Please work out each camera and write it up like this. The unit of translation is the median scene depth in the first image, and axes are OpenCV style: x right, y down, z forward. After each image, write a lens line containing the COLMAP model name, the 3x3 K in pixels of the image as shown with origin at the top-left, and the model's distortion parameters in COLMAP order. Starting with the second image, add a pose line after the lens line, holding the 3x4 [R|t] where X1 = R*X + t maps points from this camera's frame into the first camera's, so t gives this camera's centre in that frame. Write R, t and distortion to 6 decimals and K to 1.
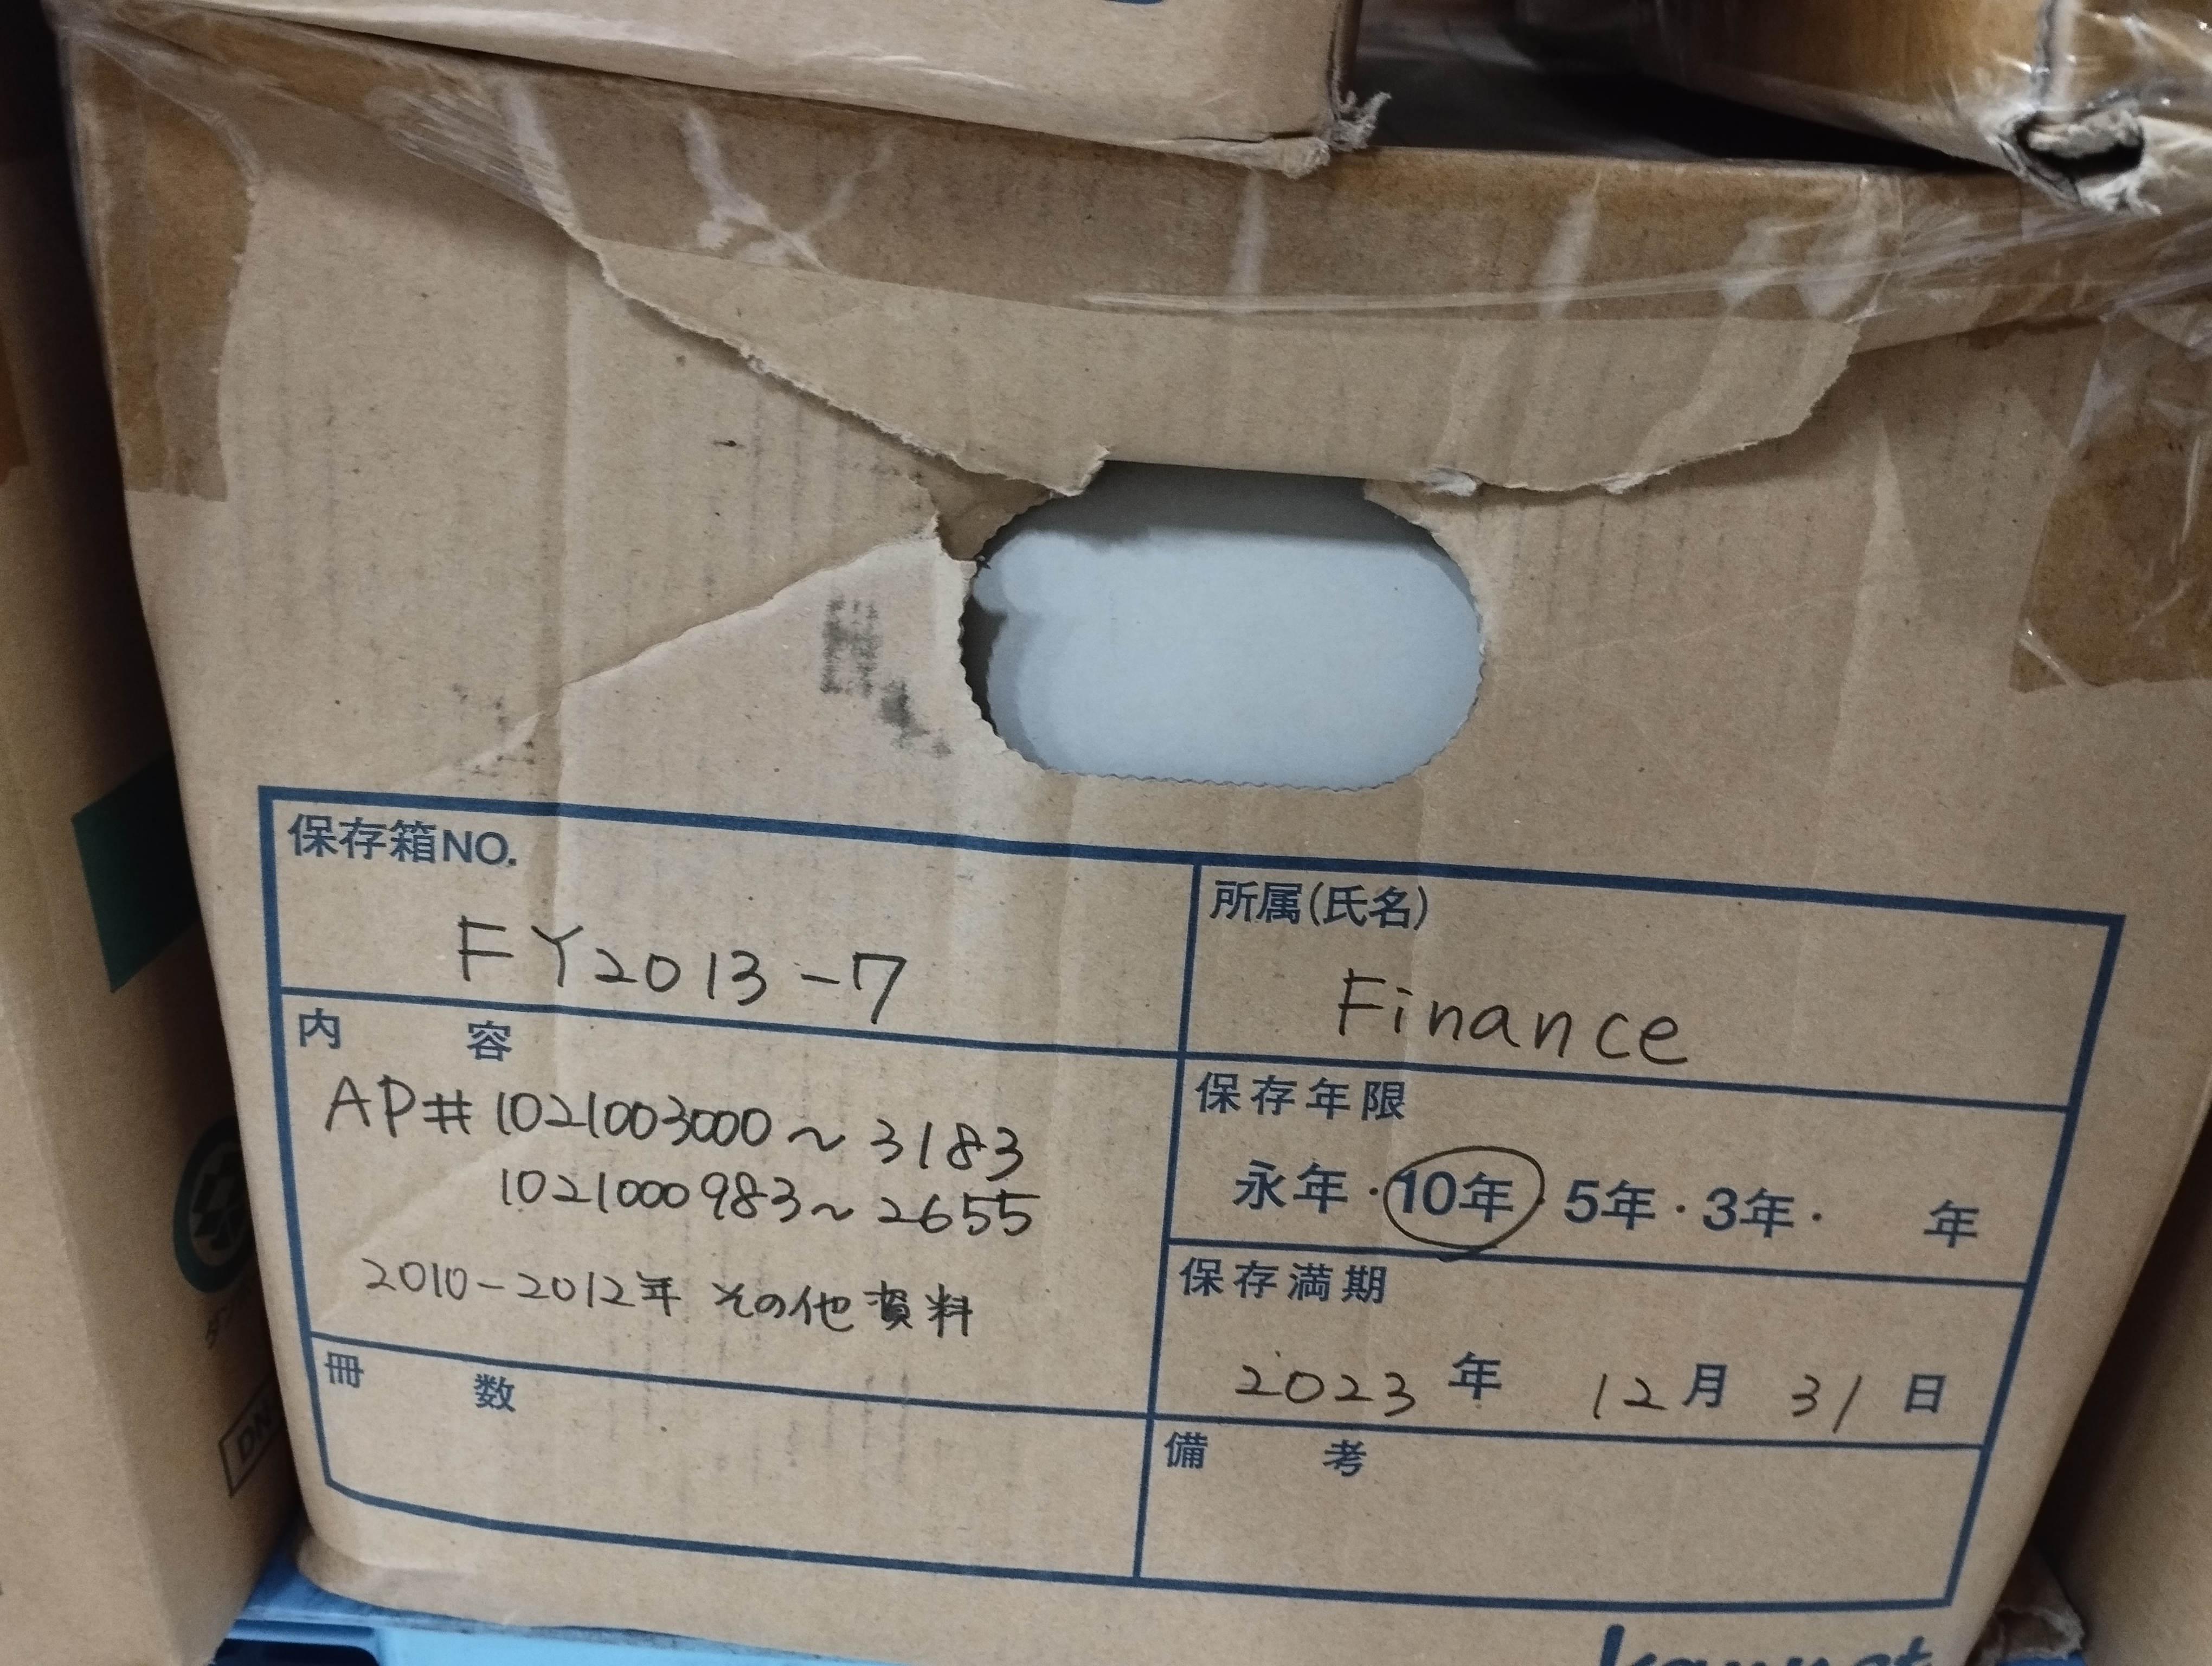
lens RADIAL K [[1680.2, 0, 1095.2], [0, 1680.2, 828.0], [0, 0, 1]] dist [0.056855, -0.061019]
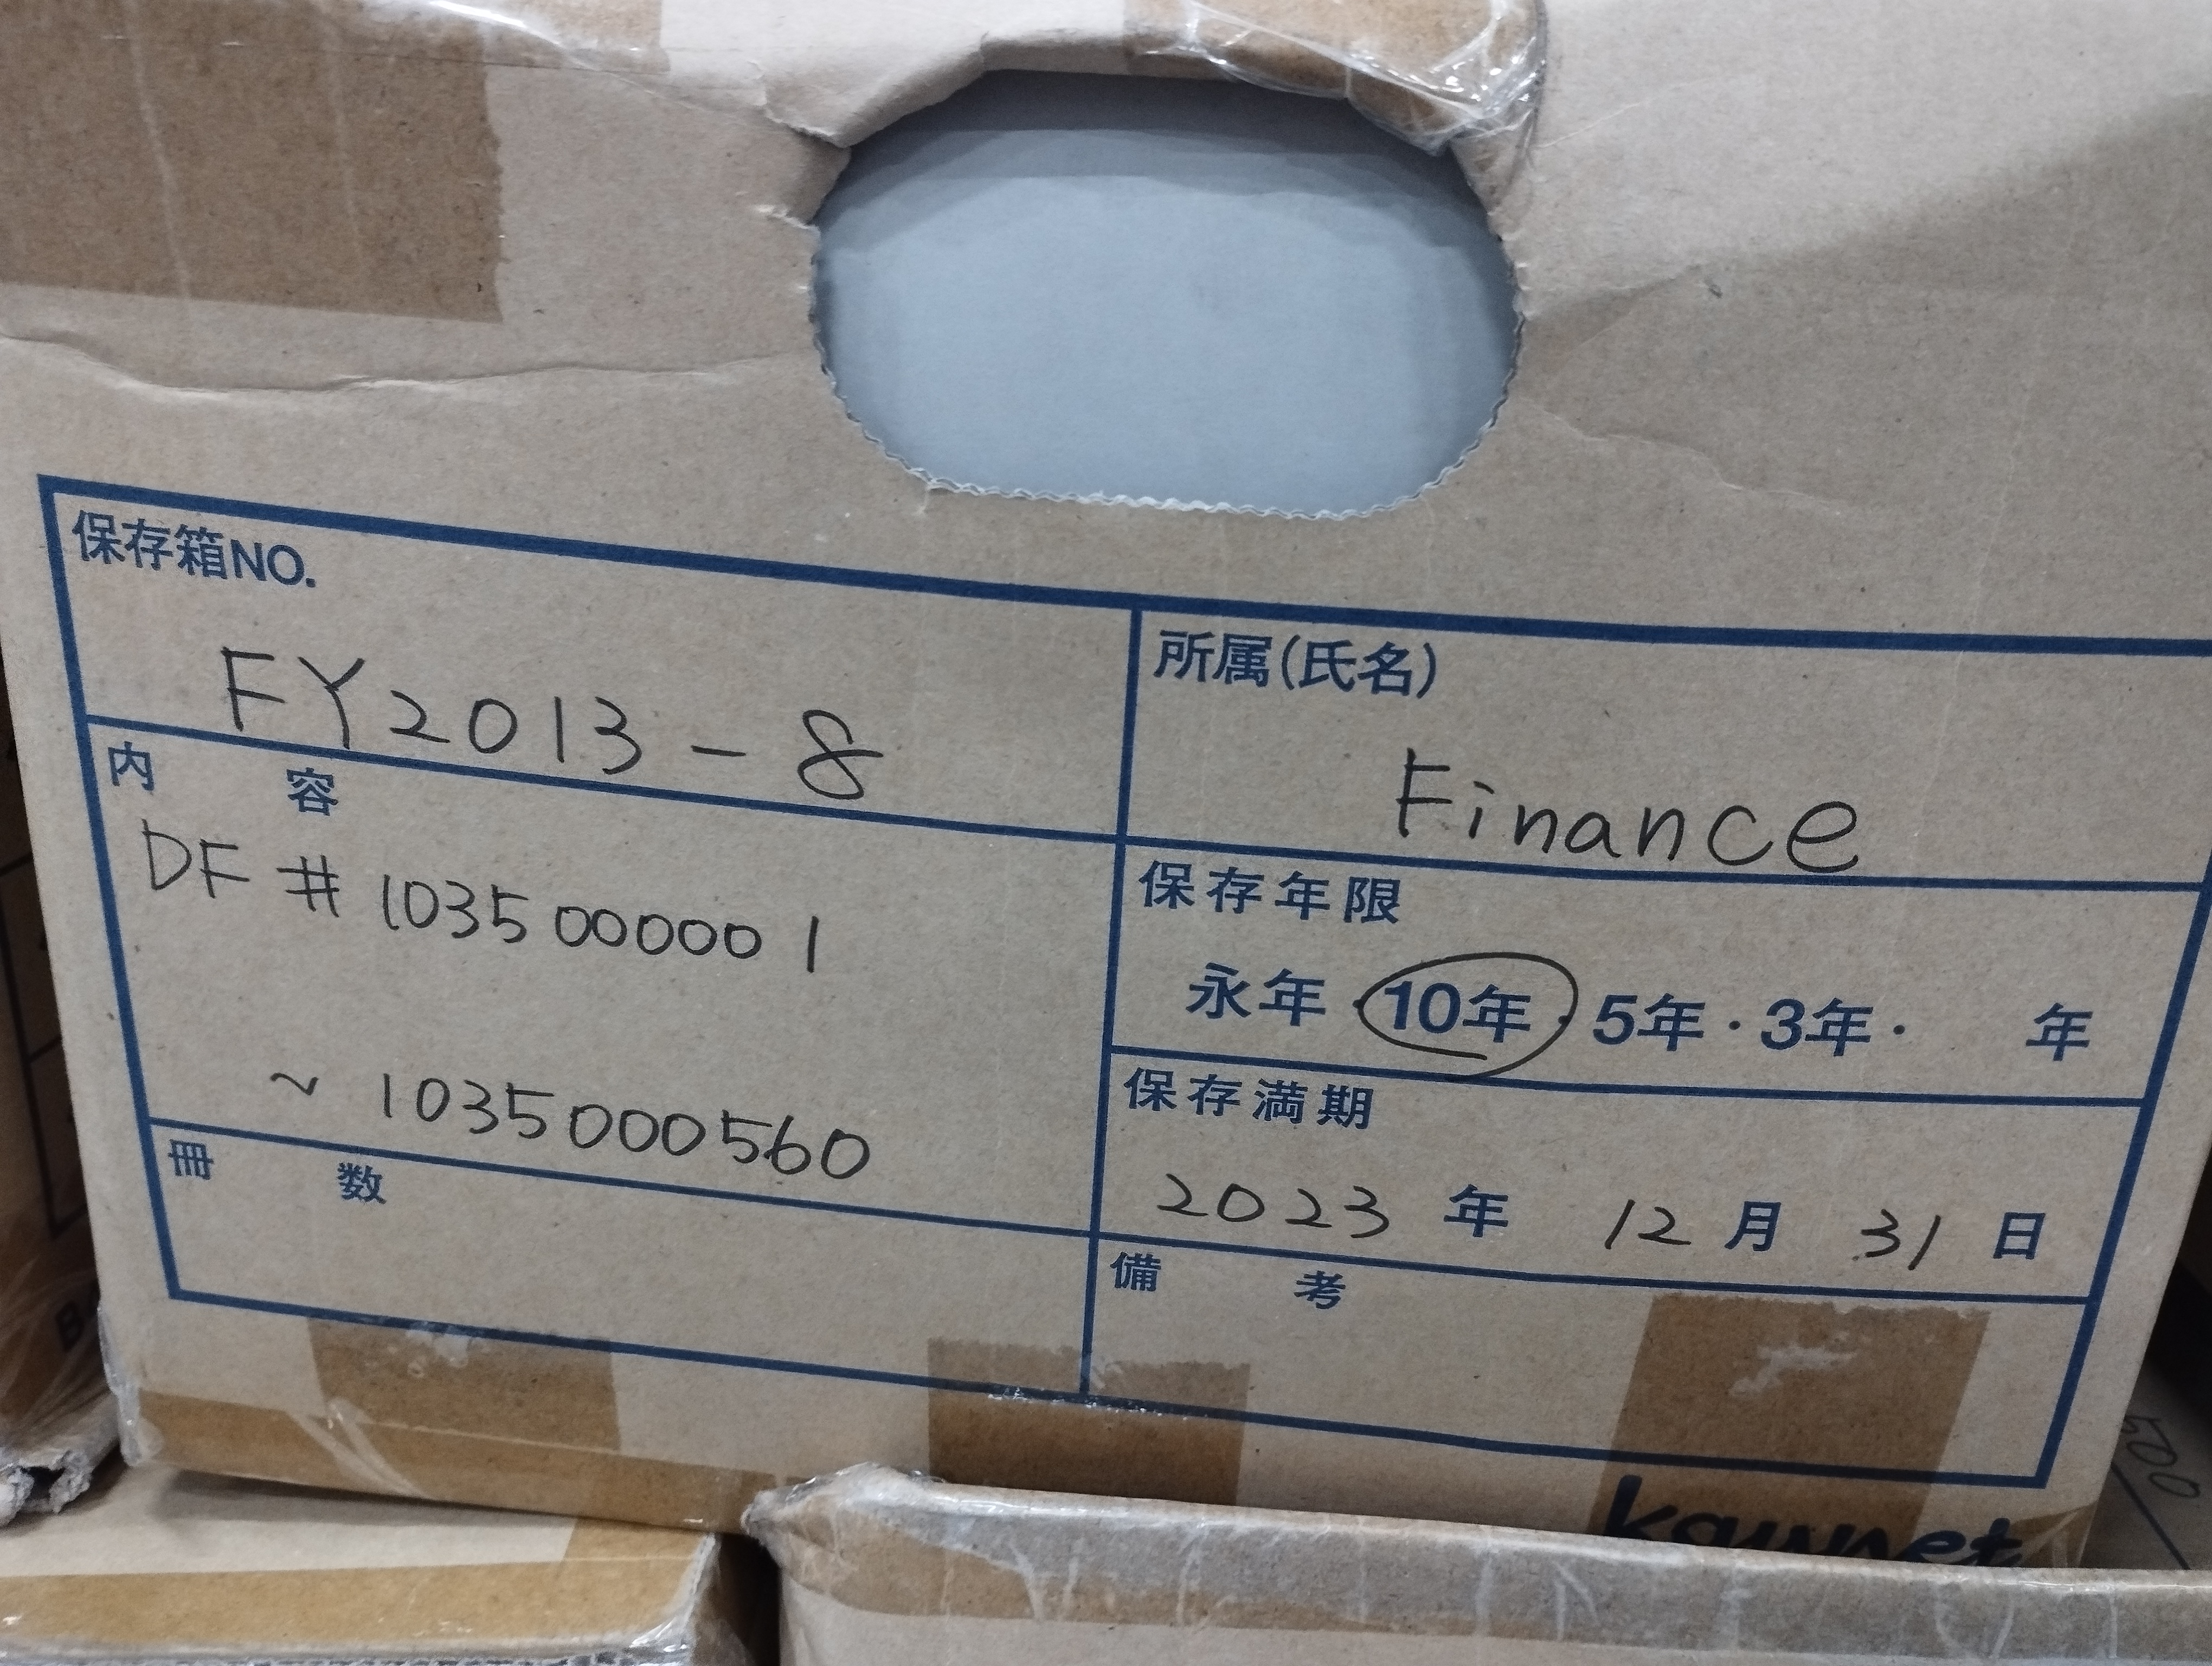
lens RADIAL K [[1680.2, 0, 1095.2], [0, 1680.2, 828.0], [0, 0, 1]] dist [0.056855, -0.061019]
pose [[0.998492, -0.036664, 0.040857, 0.005905], [0.027078, 0.976366, 0.214419, -0.047995], [-0.047753, -0.212990, 0.975887, 0.214660]]
